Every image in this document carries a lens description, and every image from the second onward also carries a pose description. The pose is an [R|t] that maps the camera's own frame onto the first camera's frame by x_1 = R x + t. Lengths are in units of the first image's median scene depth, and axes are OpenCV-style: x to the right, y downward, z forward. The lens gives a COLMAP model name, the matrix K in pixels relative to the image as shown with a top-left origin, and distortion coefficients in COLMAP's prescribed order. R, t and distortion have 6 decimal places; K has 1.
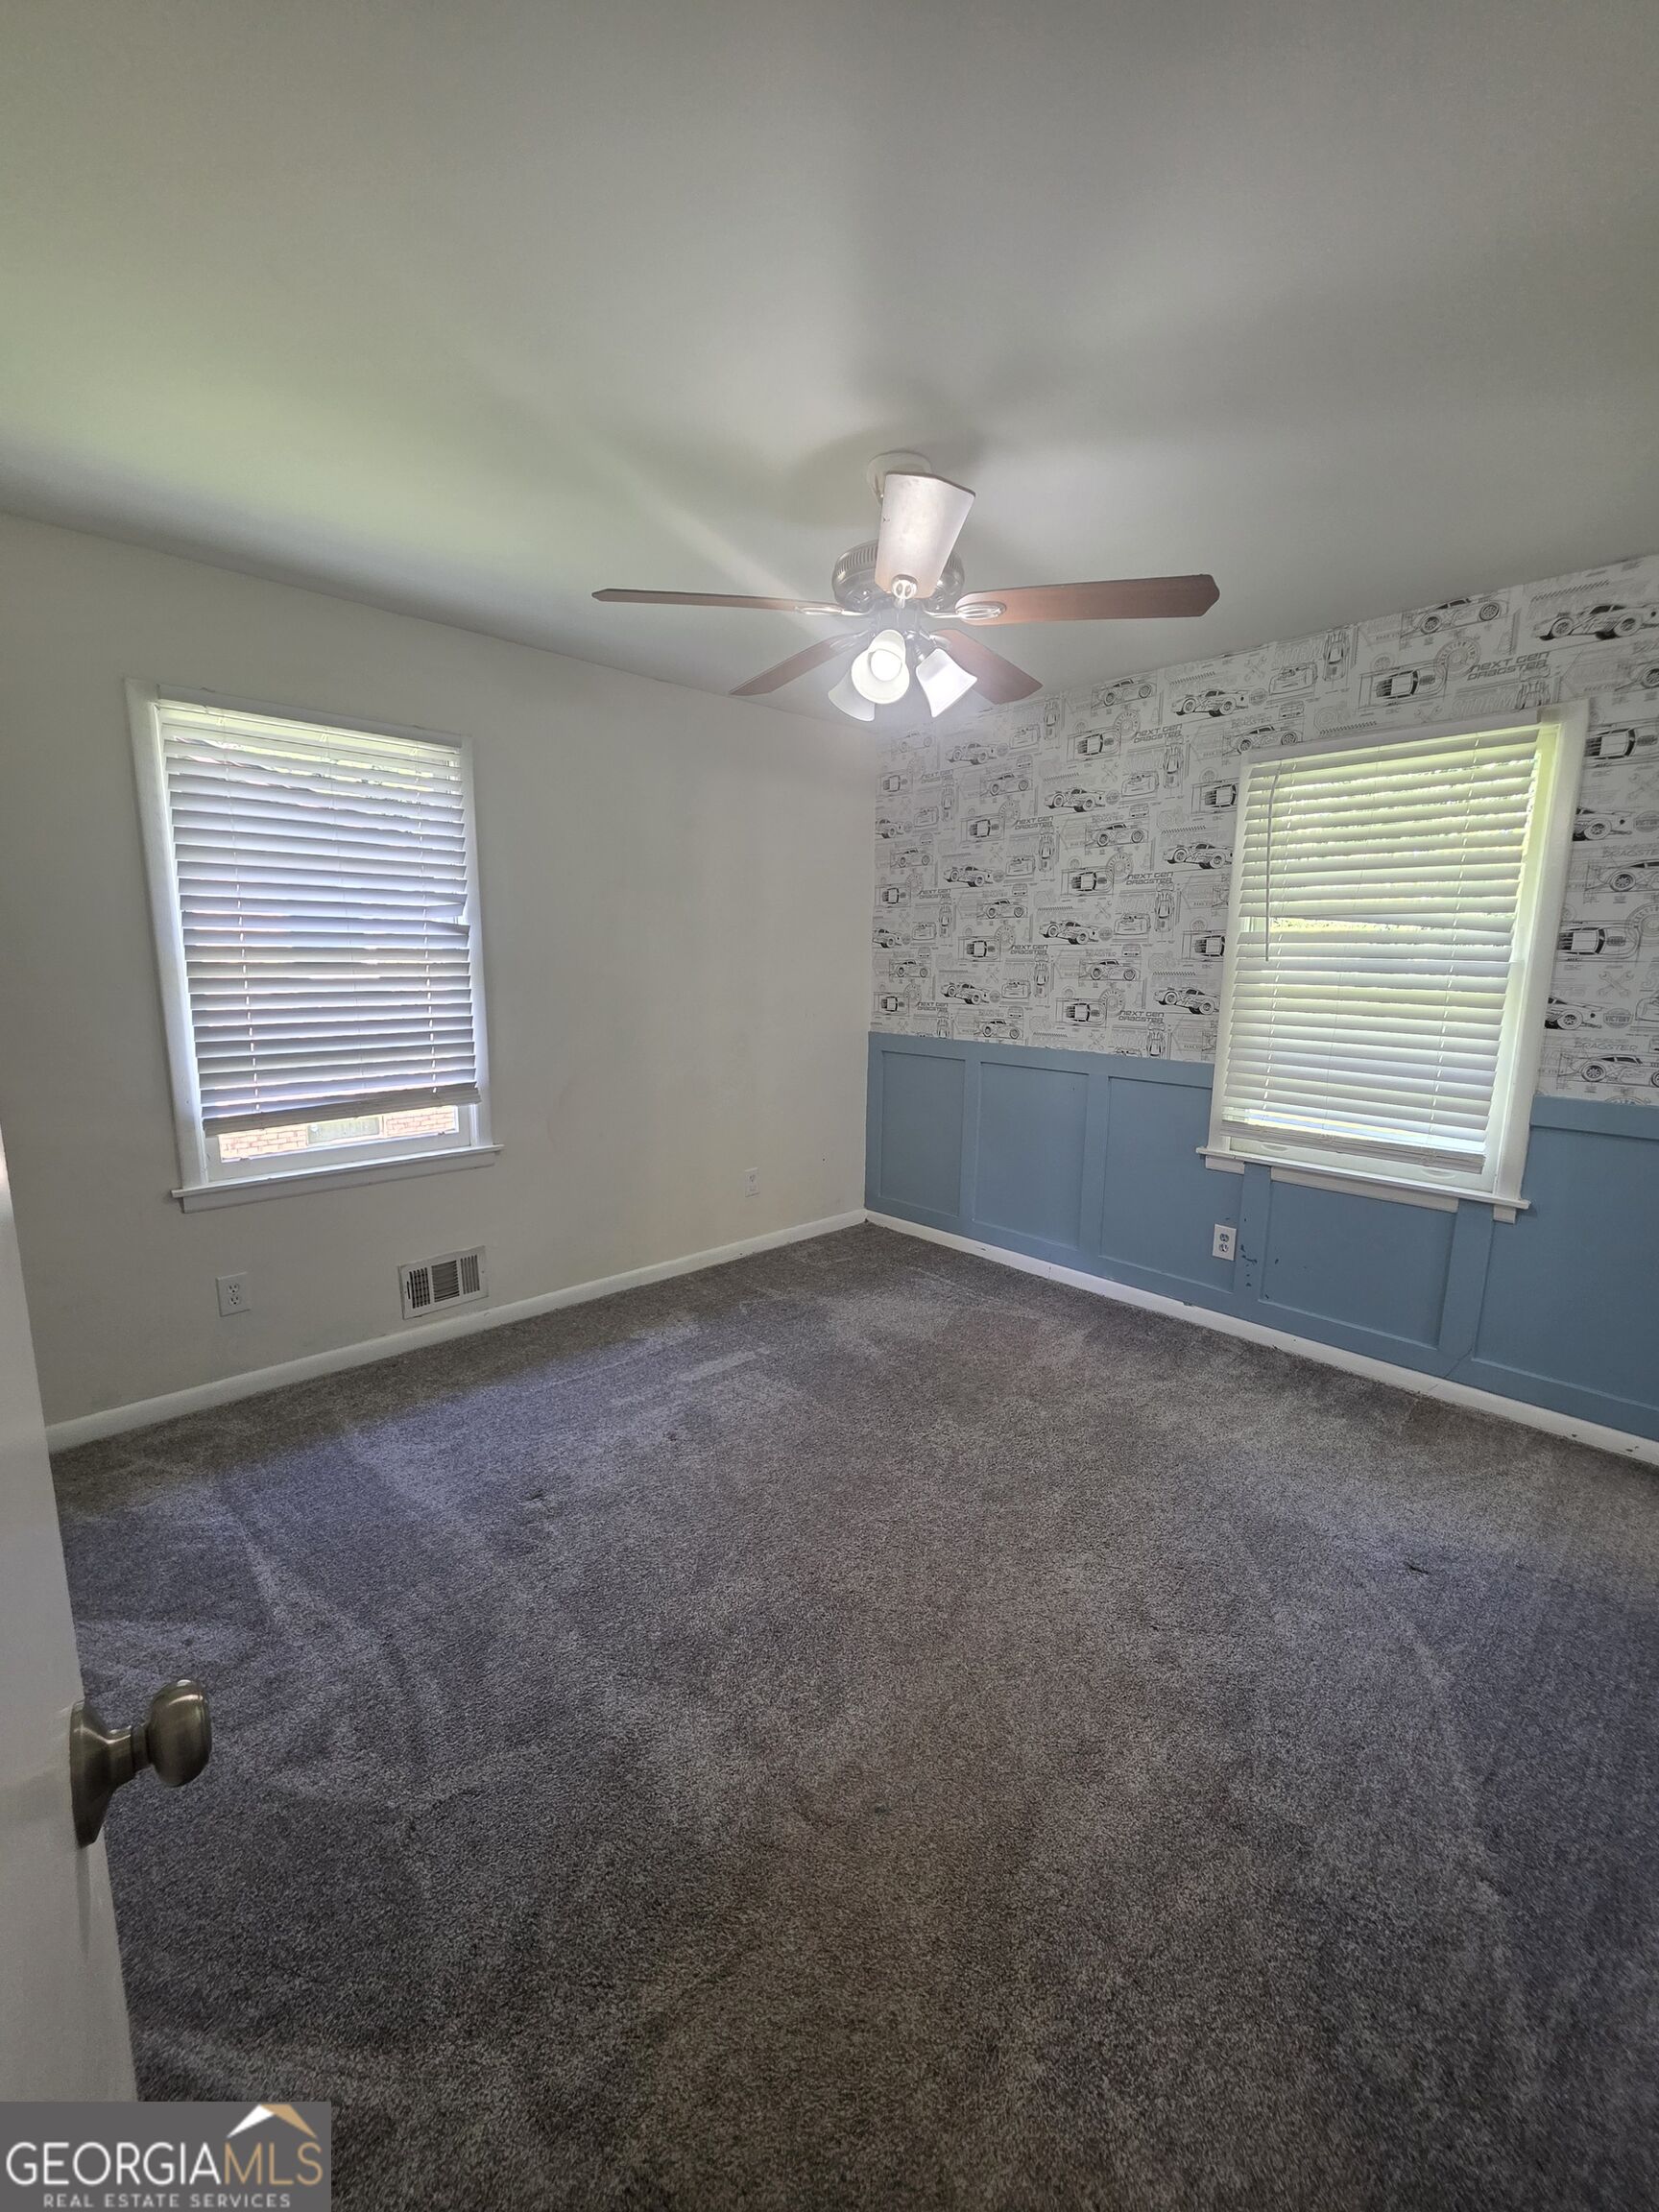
lens RADIAL K [[883.5, 0, 822.0], [0, 883.5, 1098.1], [0, 0, 1]] dist [0.001788, 0.000073]
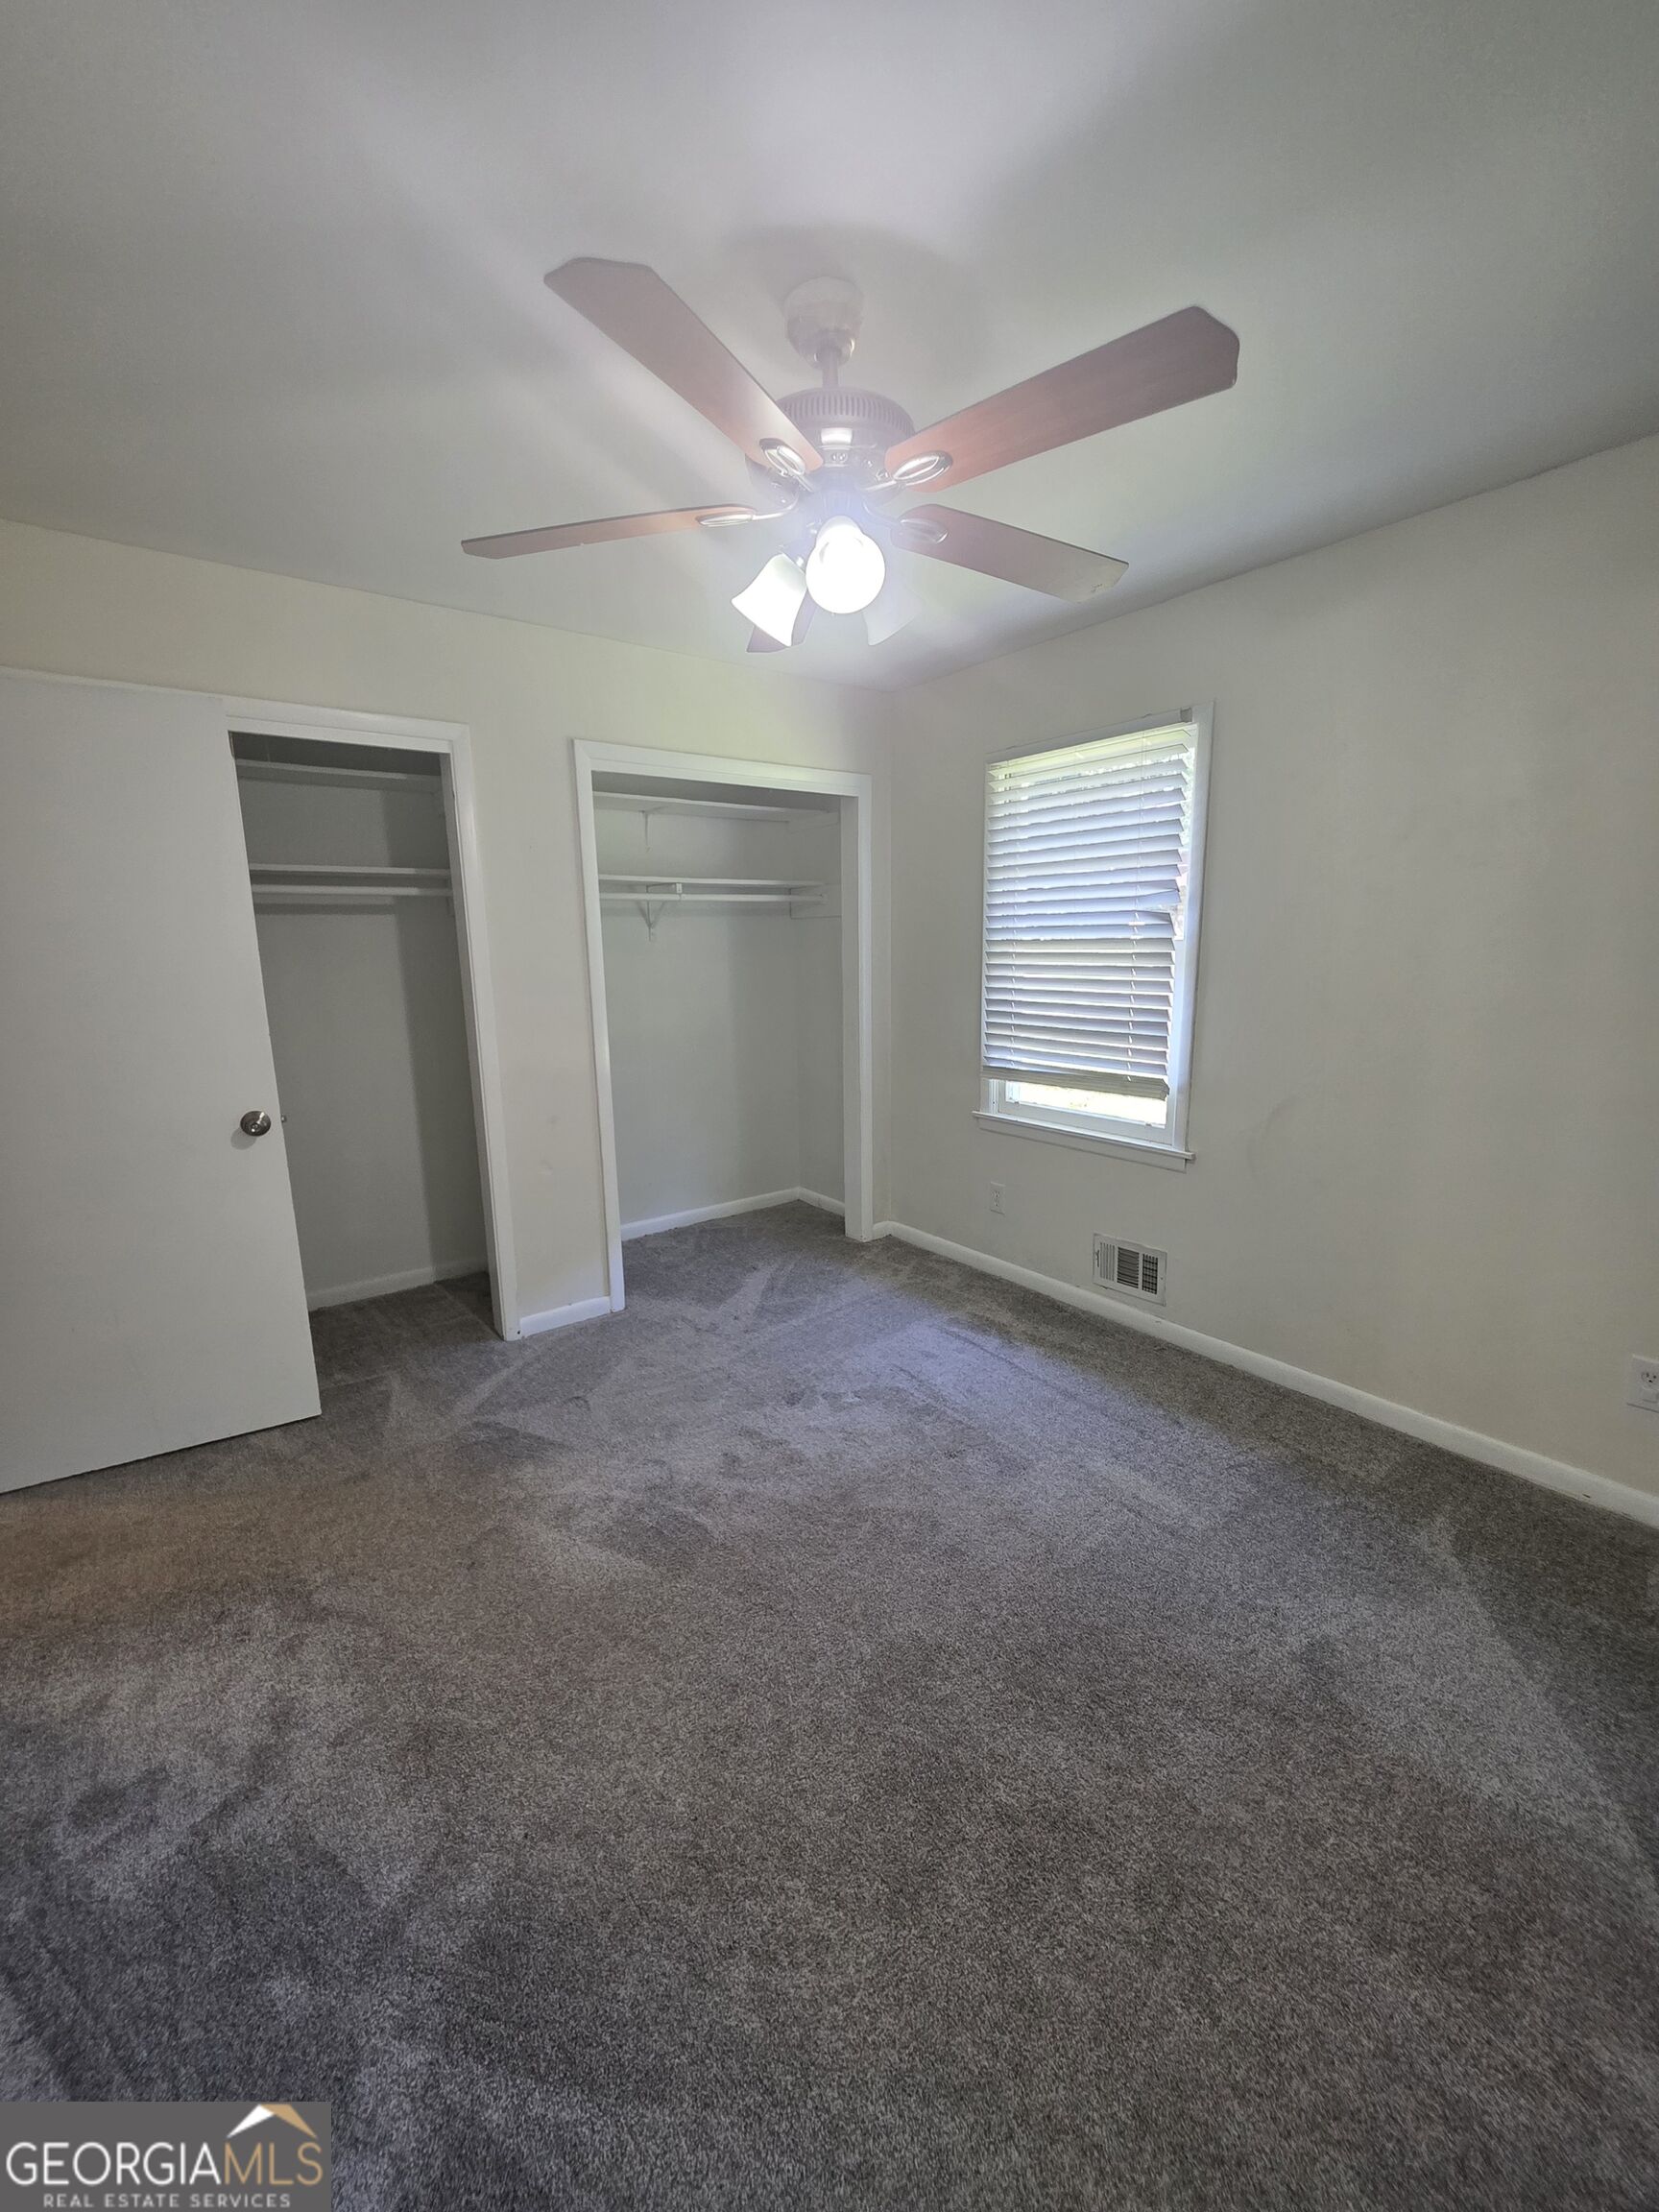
lens RADIAL K [[883.5, 0, 821.0], [0, 883.5, 1123.0], [0, 0, 1]] dist [0.001788, 0.000073]
pose [[-0.102838, 0.193847, -0.975627, 0.608849], [-0.148380, 0.966864, 0.207746, -0.120701], [0.983569, 0.166128, -0.070667, 0.745408]]
